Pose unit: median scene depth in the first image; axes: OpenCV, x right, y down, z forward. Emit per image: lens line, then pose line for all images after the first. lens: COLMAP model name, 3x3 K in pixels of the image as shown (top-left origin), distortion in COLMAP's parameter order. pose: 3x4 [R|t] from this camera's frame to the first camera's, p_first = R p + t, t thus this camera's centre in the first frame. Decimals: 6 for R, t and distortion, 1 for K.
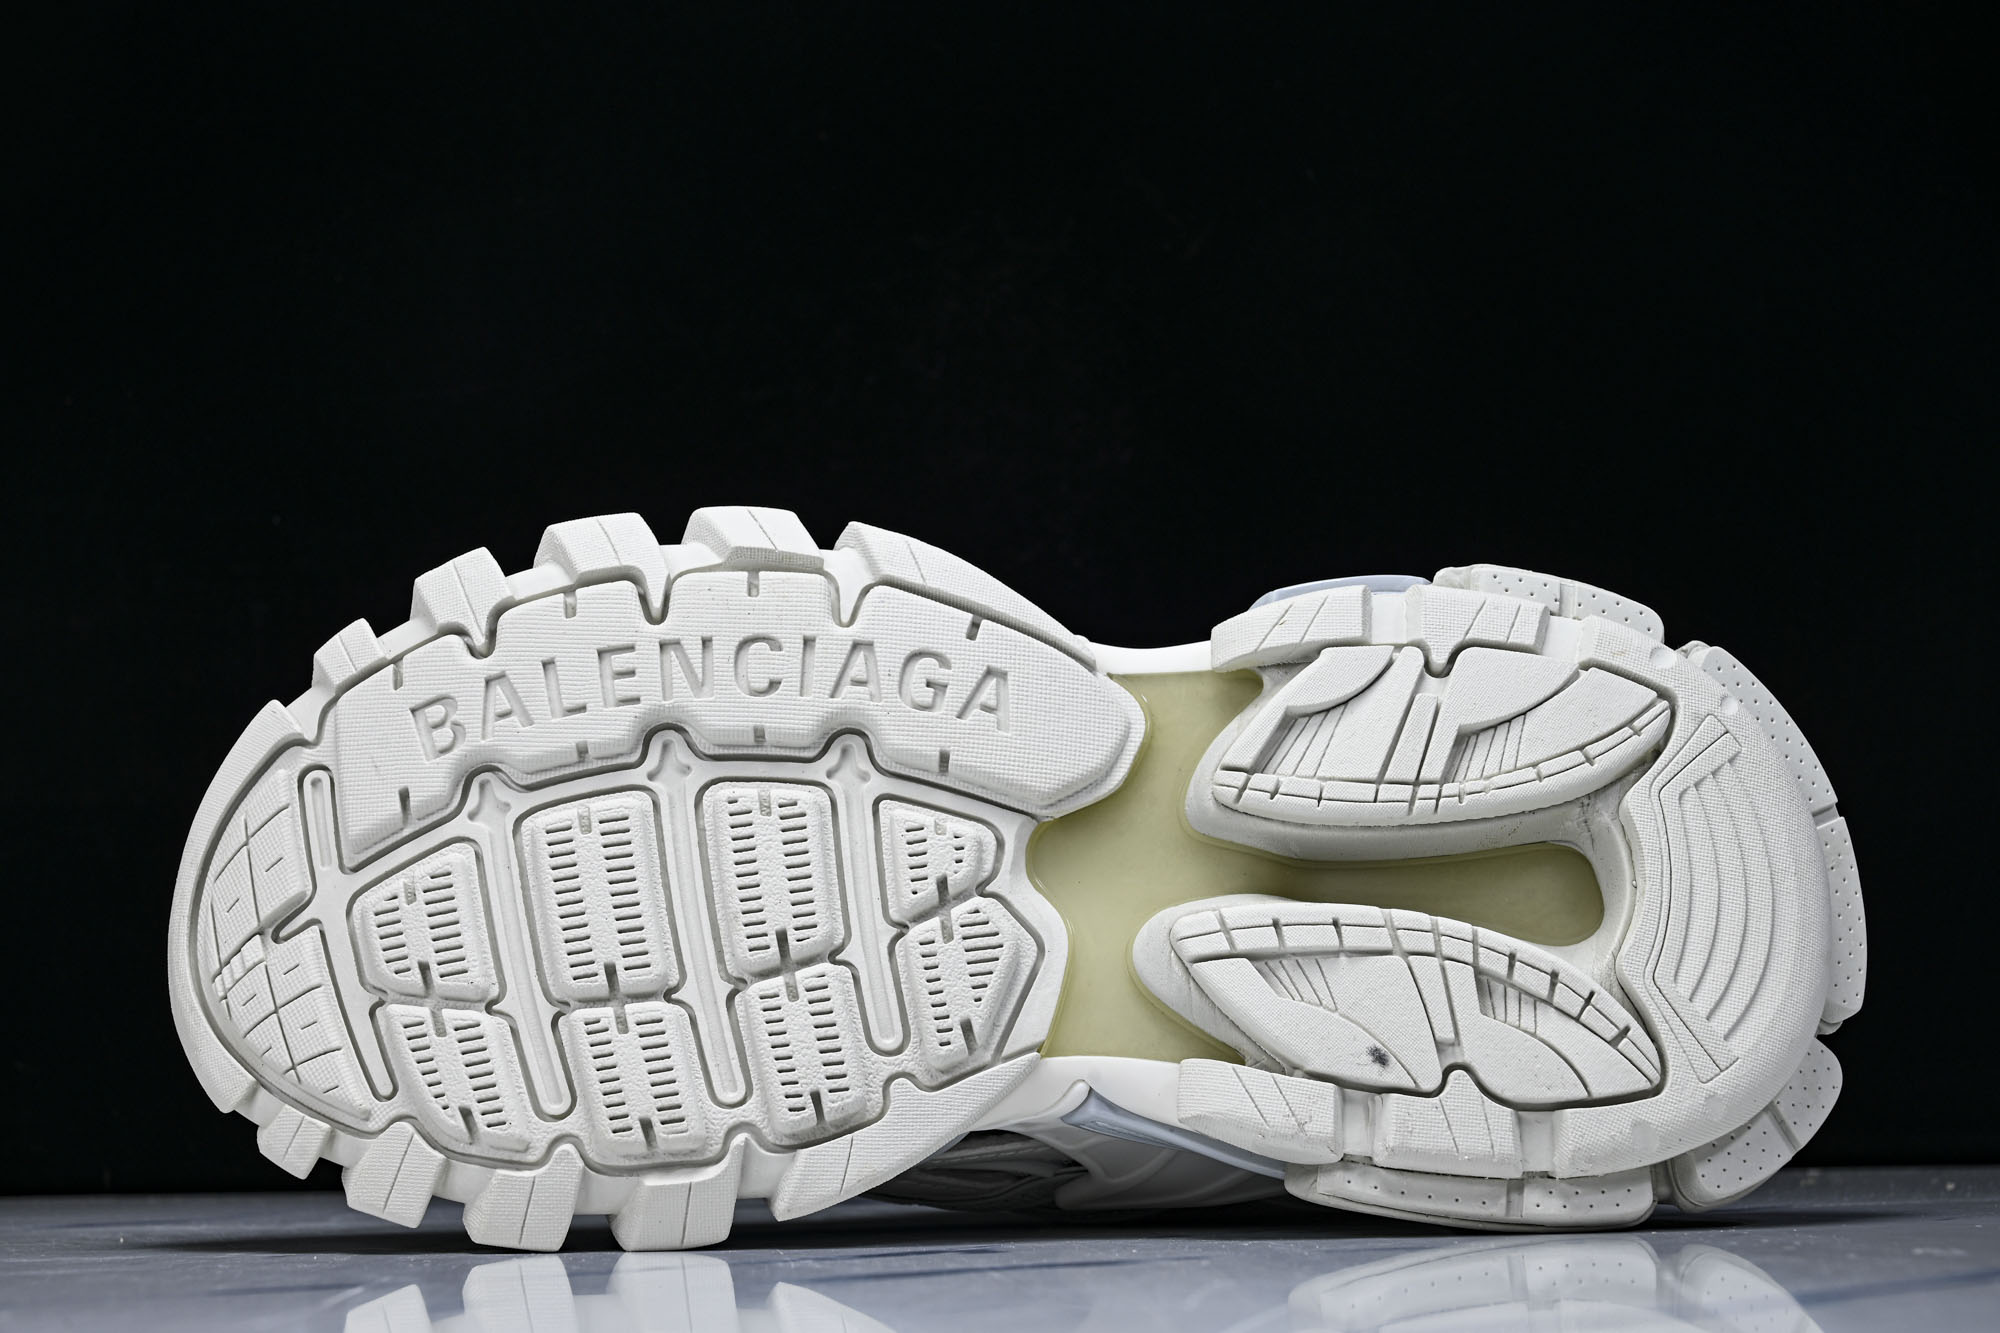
lens RADIAL K [[3493.1, 0, 1000.0], [0, 3493.1, 666.5], [0, 0, 1]] dist [-0.016091, -0.023362]
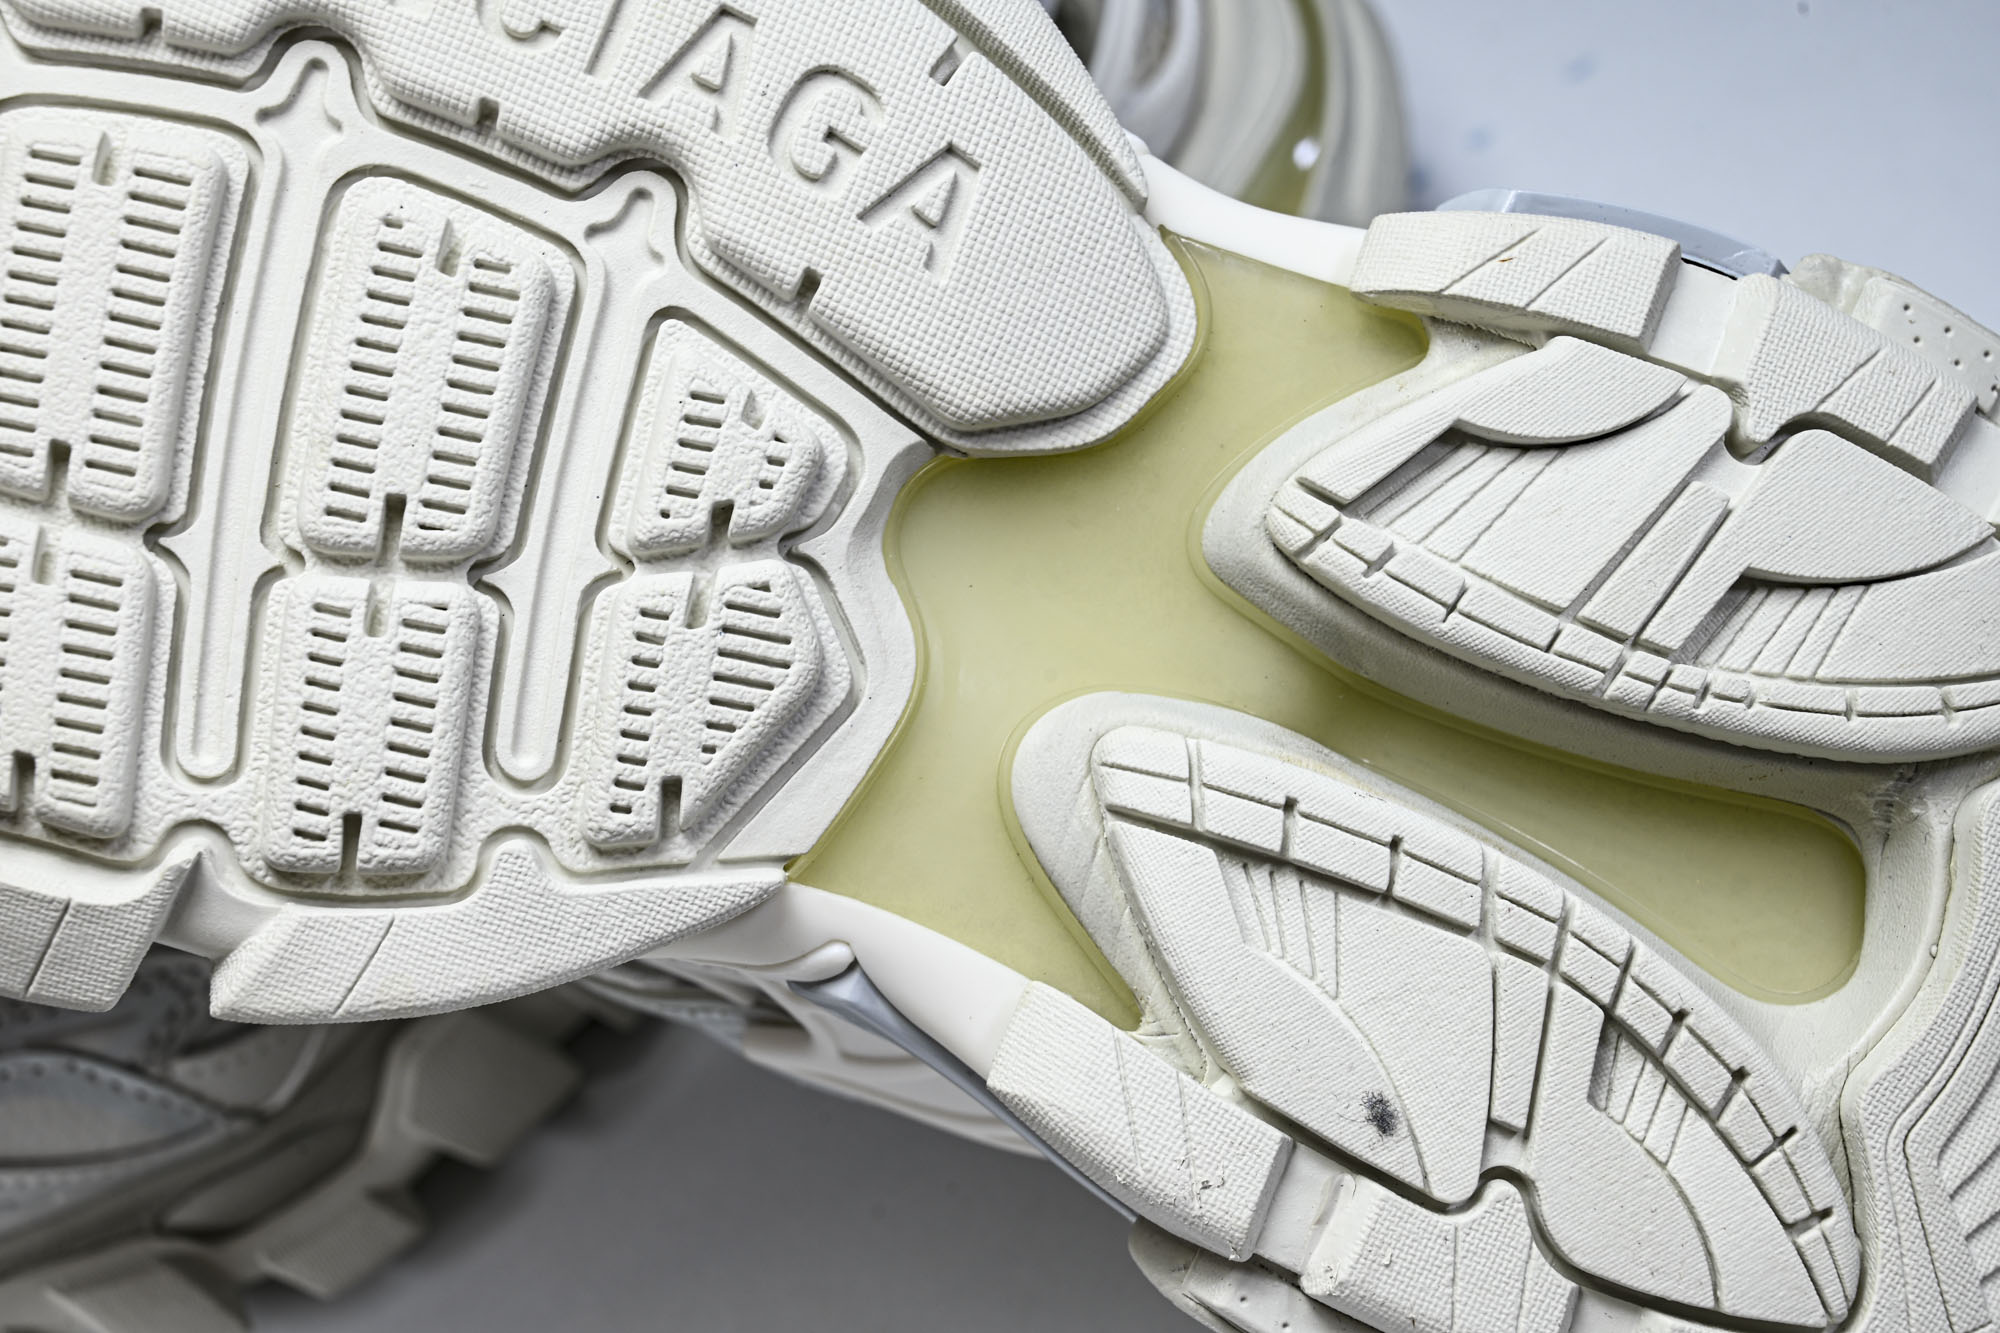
lens RADIAL K [[3755.5, 0, 1000.0], [0, 3755.5, 666.5], [0, 0, 1]] dist [-0.045286, 0.303544]
pose [[0.936895, 0.342097, 0.072097, -0.010162], [-0.349580, 0.913904, 0.206333, -0.047358], [0.004697, -0.218516, 0.975822, 0.448769]]
